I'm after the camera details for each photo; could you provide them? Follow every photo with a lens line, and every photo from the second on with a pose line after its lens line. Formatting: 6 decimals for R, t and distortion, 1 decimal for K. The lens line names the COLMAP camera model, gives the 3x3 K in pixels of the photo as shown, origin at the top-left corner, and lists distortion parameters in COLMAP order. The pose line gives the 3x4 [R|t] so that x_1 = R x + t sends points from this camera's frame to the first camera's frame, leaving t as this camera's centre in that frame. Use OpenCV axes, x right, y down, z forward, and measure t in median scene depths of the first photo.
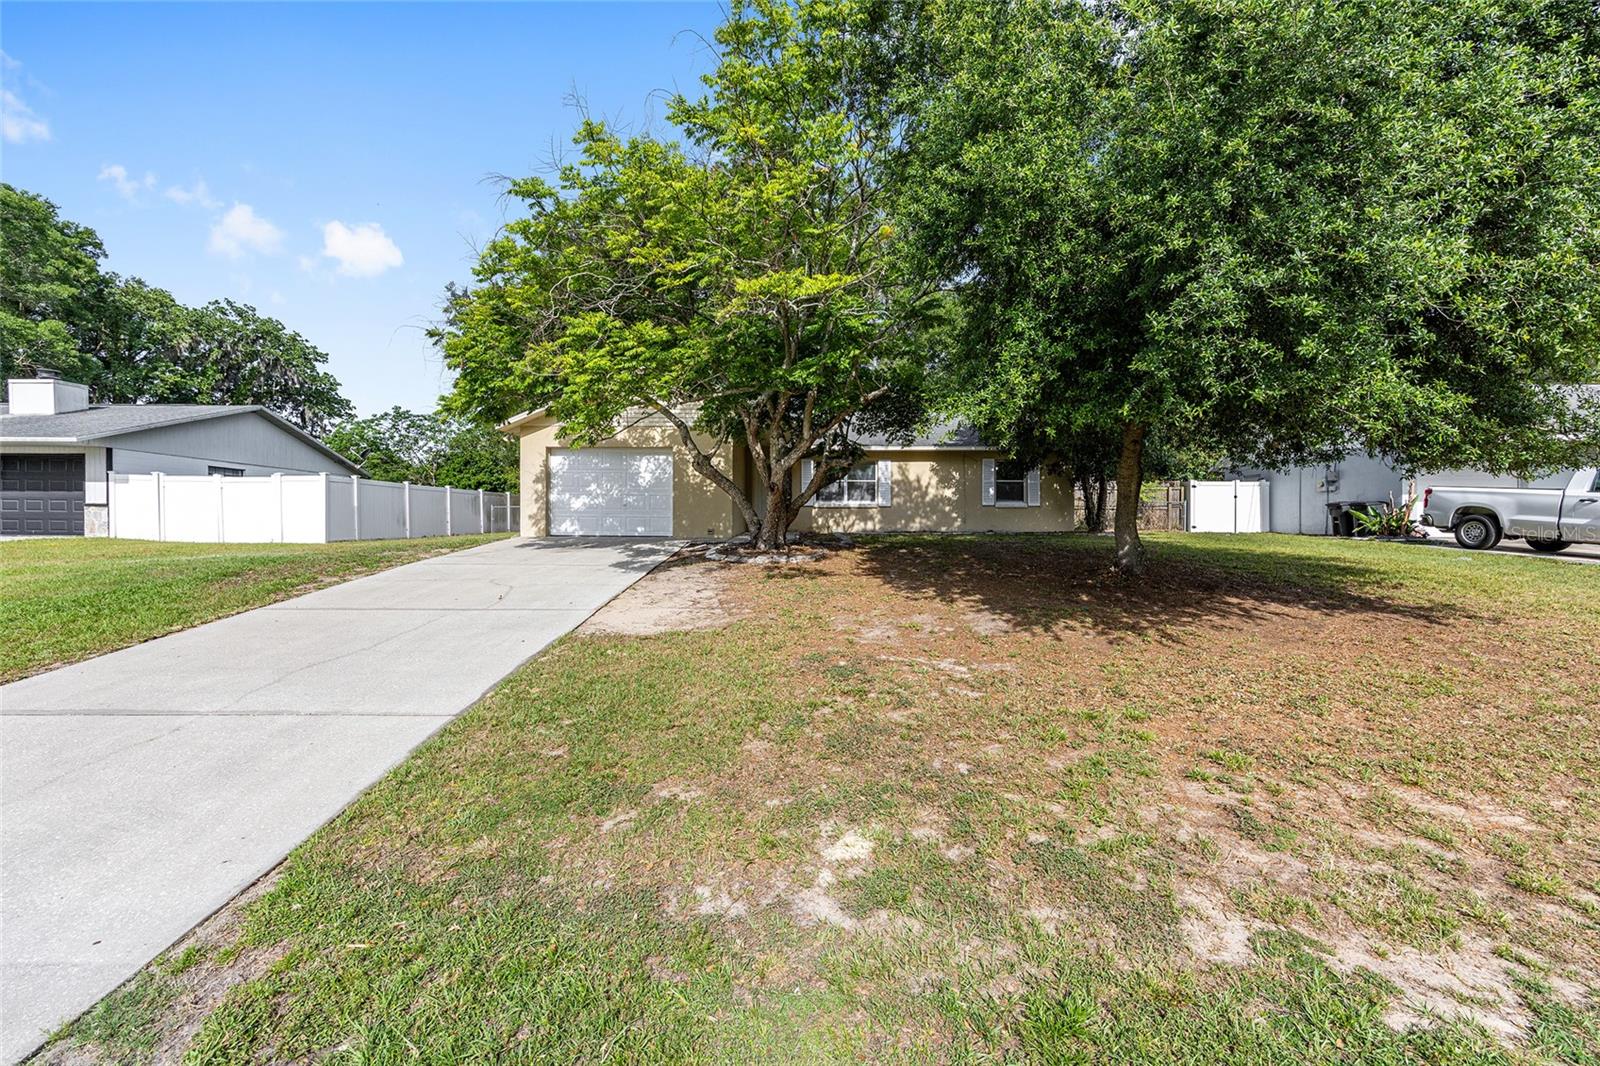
lens RADIAL K [[651.3, 0, 801.1], [0, 651.3, 531.8], [0, 0, 1]] dist [0.000145, 0.001107]
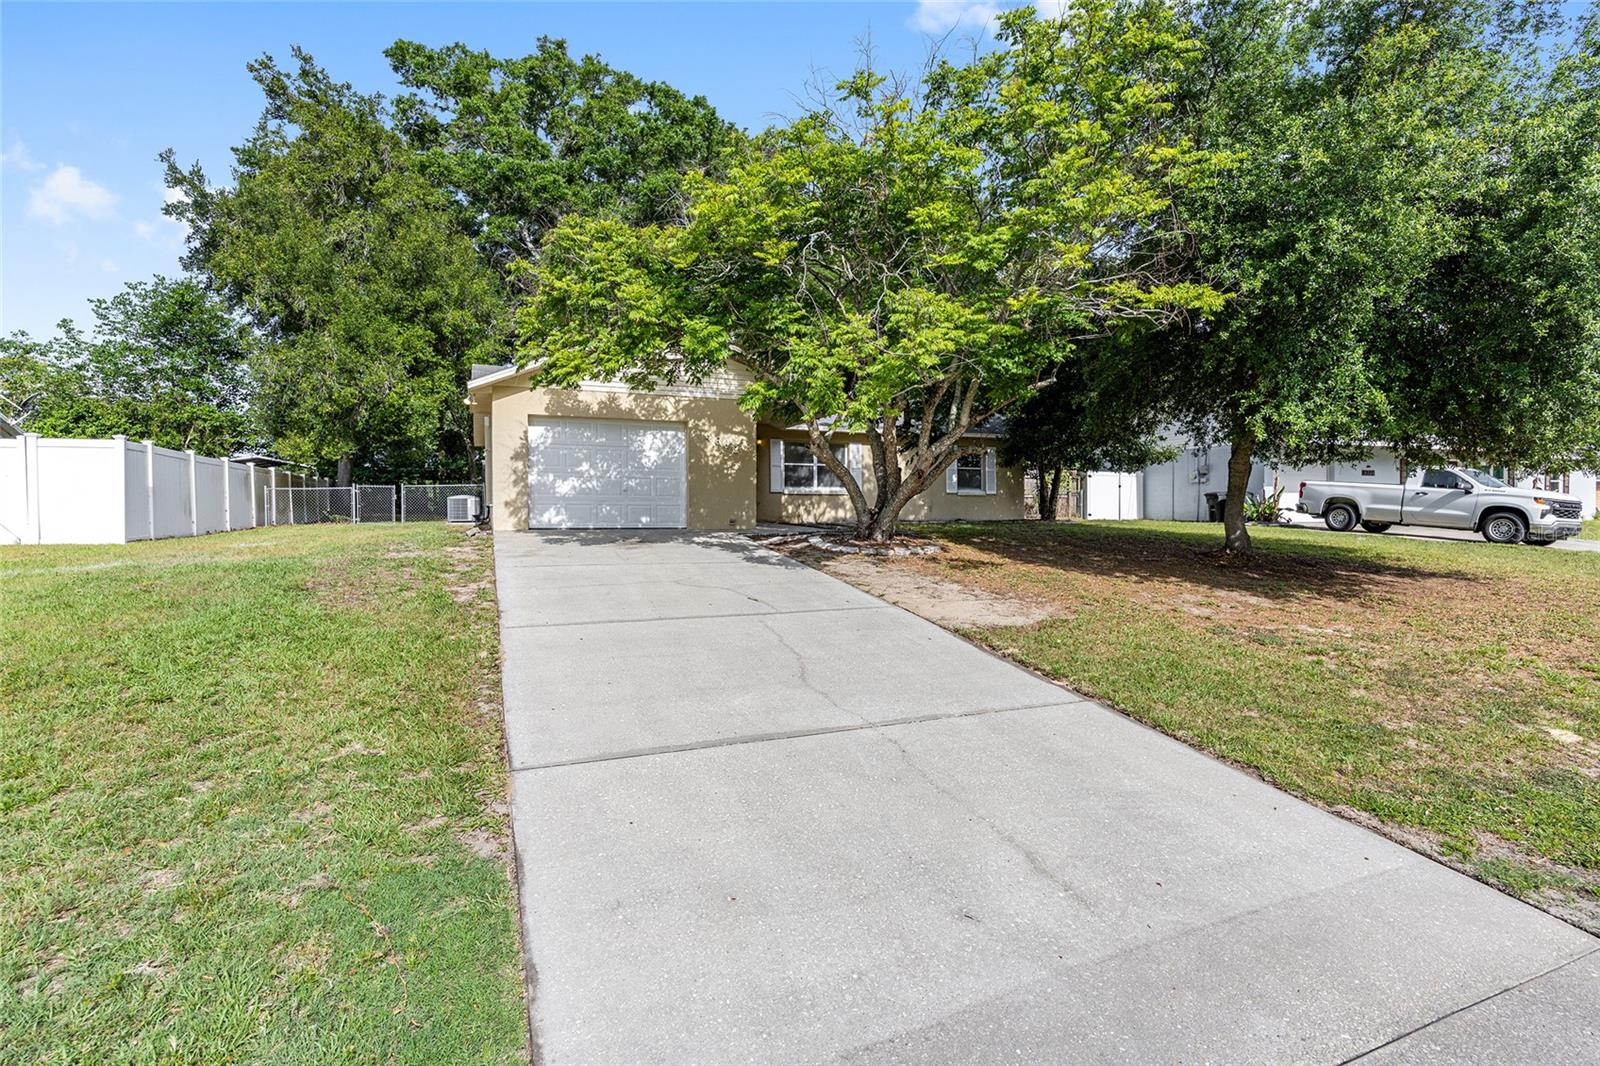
lens RADIAL K [[779.4, 0, 806.3], [0, 779.4, 531.1], [0, 0, 1]] dist [0.001772, -0.000046]
pose [[0.924673, -0.011429, 0.380590, -0.355924], [0.006564, 0.999879, 0.014079, -0.001213], [-0.380705, -0.010520, 0.924637, 0.009173]]
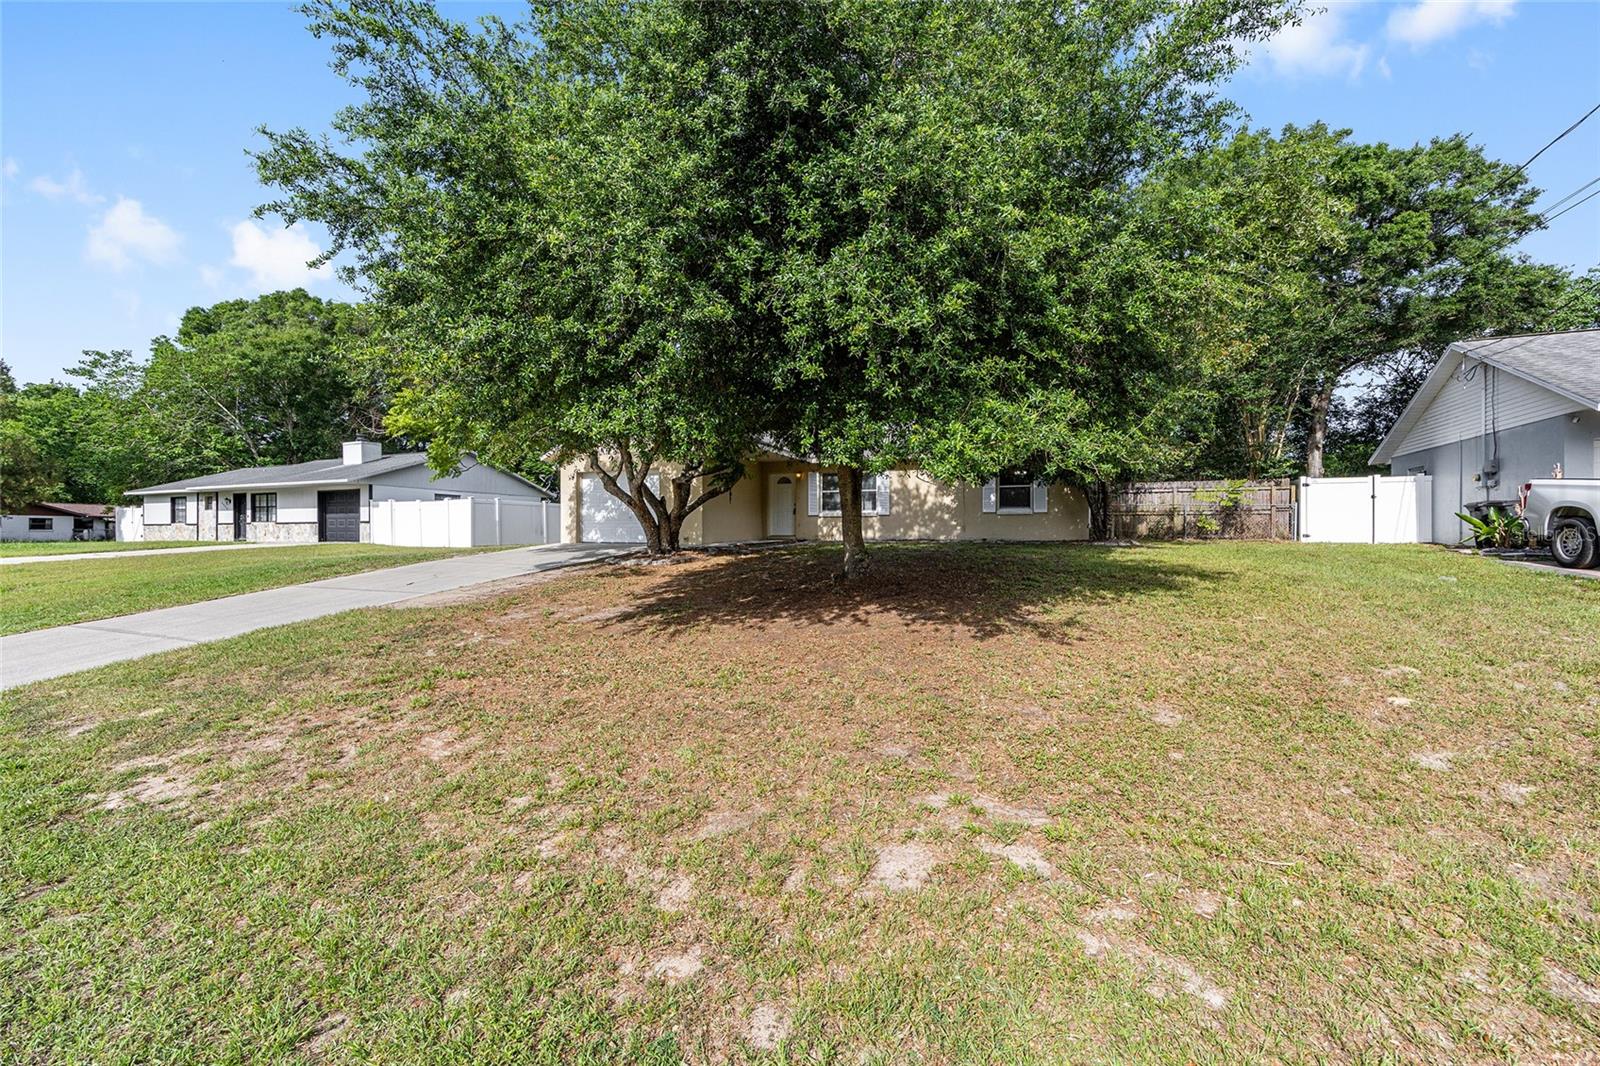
lens RADIAL K [[651.3, 0, 790.8], [0, 651.3, 535.2], [0, 0, 1]] dist [0.000145, 0.001107]
pose [[0.913248, -0.001734, -0.407402, 0.412231], [-0.002733, 0.999942, -0.010382, 0.003421], [0.407396, 0.010595, 0.913190, 0.007415]]
